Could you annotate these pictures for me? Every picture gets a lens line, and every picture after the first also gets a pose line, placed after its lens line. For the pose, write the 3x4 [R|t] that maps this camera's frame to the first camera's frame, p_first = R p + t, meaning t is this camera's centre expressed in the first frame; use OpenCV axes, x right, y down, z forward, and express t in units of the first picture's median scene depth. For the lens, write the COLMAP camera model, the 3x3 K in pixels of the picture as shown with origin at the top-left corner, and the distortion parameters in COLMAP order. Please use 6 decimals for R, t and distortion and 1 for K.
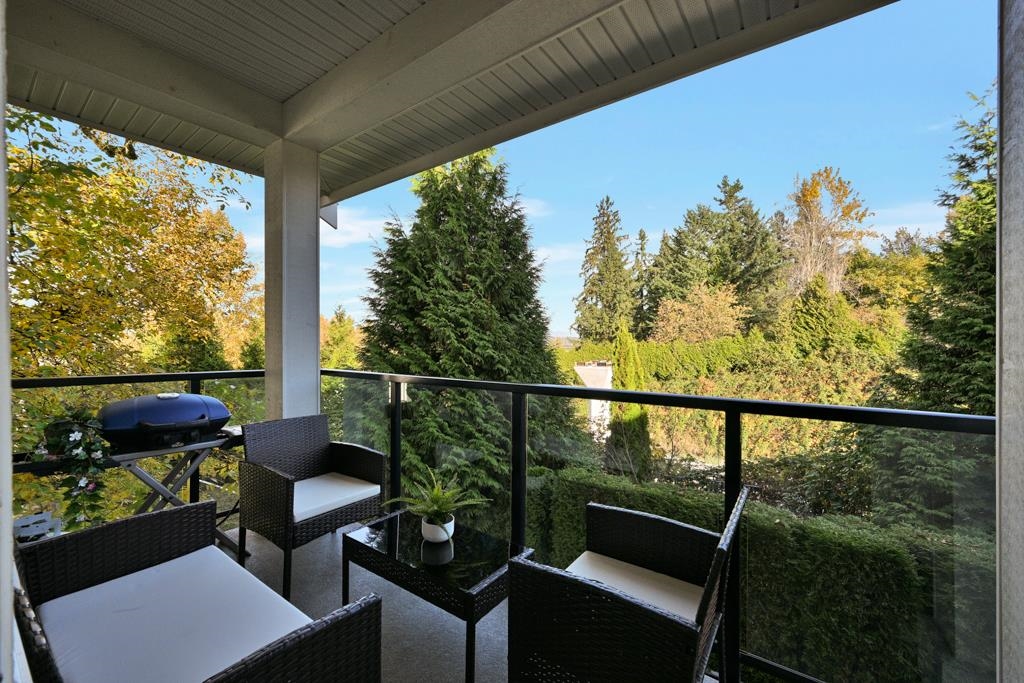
lens RADIAL K [[406.9, 0, 512.0], [0, 406.9, 341.5], [0, 0, 1]] dist [0.002302, 0.000314]
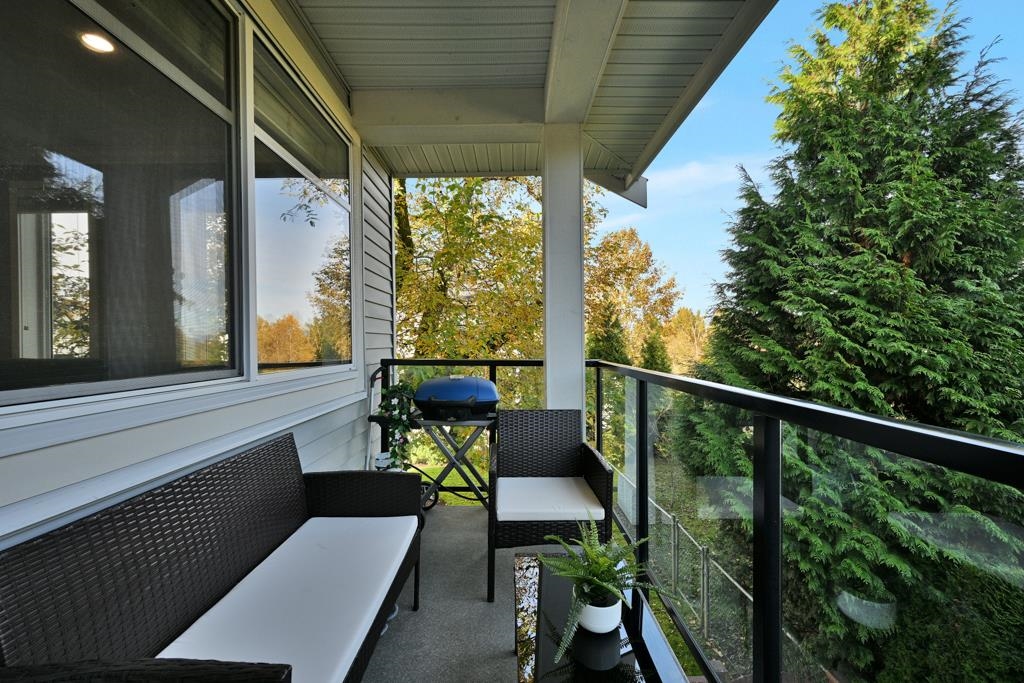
lens RADIAL K [[406.9, 0, 512.0], [0, 406.9, 341.5], [0, 0, 1]] dist [0.002302, 0.000314]
pose [[0.600267, -0.007222, -0.799767, 0.080954], [0.011084, 0.999938, -0.000710, 0.012380], [0.799723, -0.008439, 0.600310, 0.161628]]
